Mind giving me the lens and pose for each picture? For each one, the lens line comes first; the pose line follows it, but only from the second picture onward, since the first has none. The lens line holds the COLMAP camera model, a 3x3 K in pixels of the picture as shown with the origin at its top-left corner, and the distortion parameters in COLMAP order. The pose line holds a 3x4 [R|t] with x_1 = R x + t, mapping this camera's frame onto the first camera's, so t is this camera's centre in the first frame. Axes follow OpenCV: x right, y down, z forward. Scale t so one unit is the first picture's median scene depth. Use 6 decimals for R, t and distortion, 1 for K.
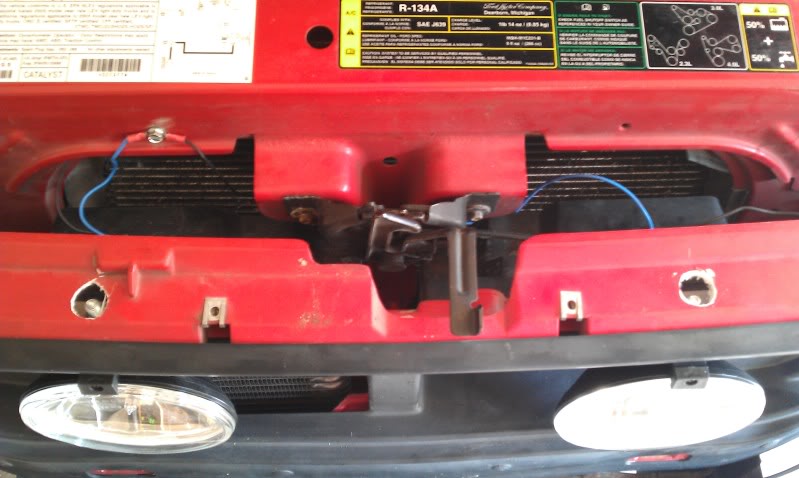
lens RADIAL K [[856.4, 0, 402.5], [0, 856.4, 237.3], [0, 0, 1]] dist [-0.026676, 0.000000]
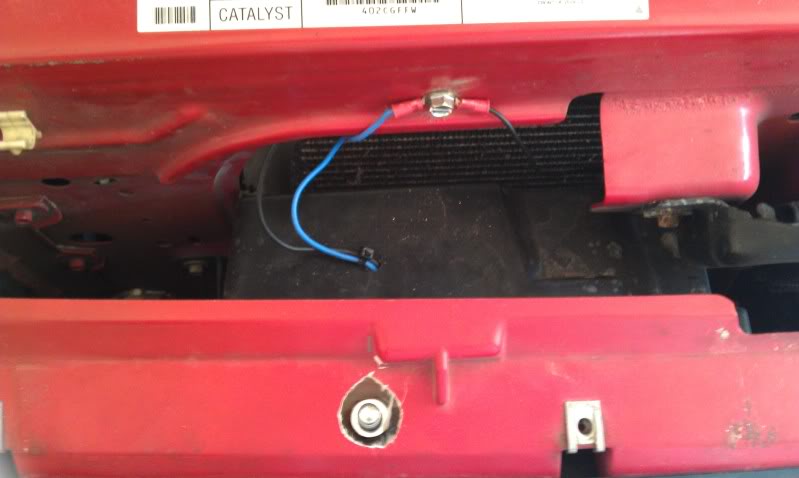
lens RADIAL K [[856.4, 0, 395.2], [0, 856.4, 243.3], [0, 0, 1]] dist [-0.026676, 0.000000]
pose [[0.999652, -0.026194, -0.003162, -0.337660], [0.026062, 0.961690, 0.272897, -0.196042], [-0.004107, -0.272885, 0.962038, 0.453761]]
